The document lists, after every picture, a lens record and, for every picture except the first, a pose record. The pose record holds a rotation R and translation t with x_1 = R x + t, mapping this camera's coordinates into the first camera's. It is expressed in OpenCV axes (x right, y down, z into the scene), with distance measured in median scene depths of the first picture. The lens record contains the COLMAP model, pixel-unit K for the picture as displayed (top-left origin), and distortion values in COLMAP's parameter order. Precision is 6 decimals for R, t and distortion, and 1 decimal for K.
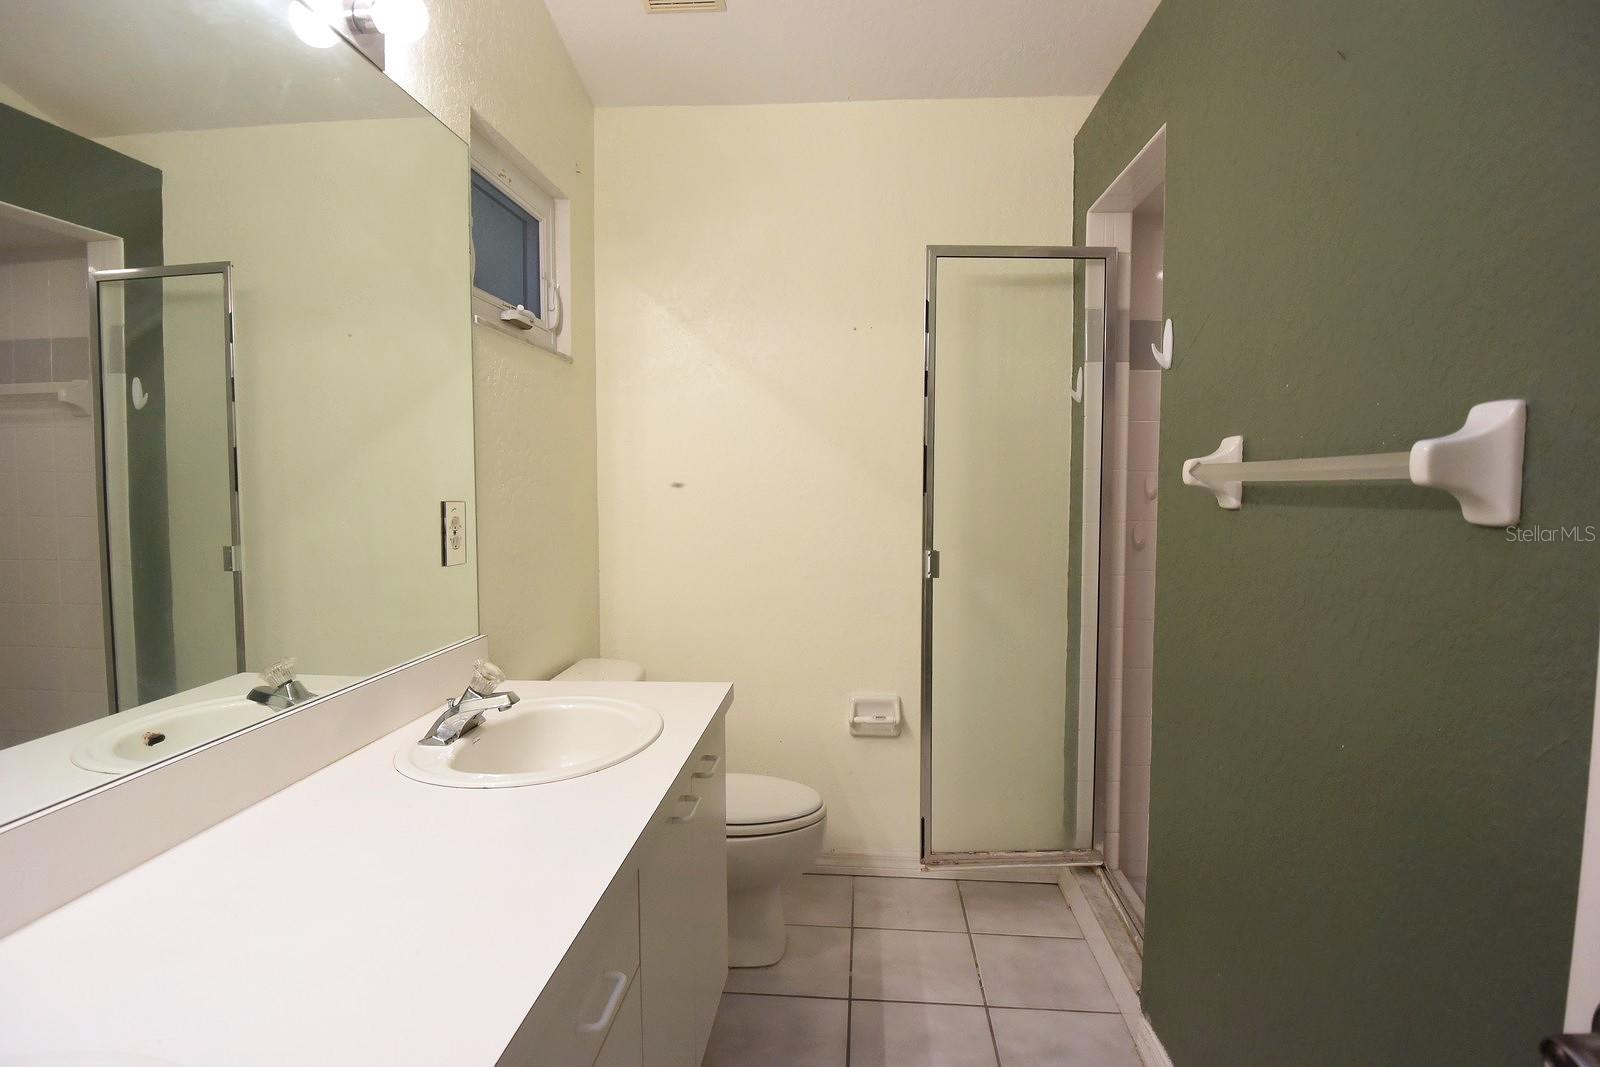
lens RADIAL K [[835.4, 0, 808.5], [0, 835.4, 535.2], [0, 0, 1]] dist [-0.014686, -0.011174]
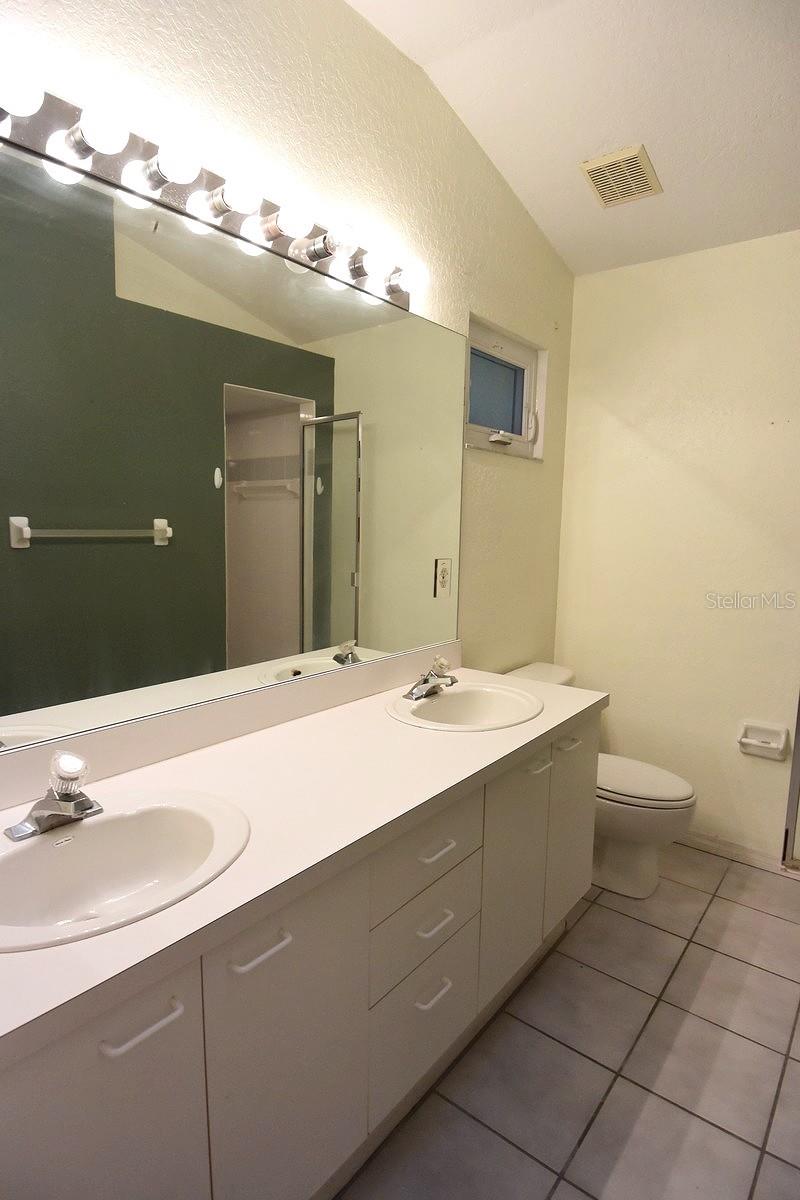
lens RADIAL K [[626.5, 0, 398.3], [0, 626.5, 599.7], [0, 0, 1]] dist [-0.014686, -0.011174]
pose [[0.823060, 0.084317, -0.561660, 0.155803], [-0.053594, 0.996036, 0.070990, -0.031675], [0.565420, -0.028328, 0.824317, -0.067356]]
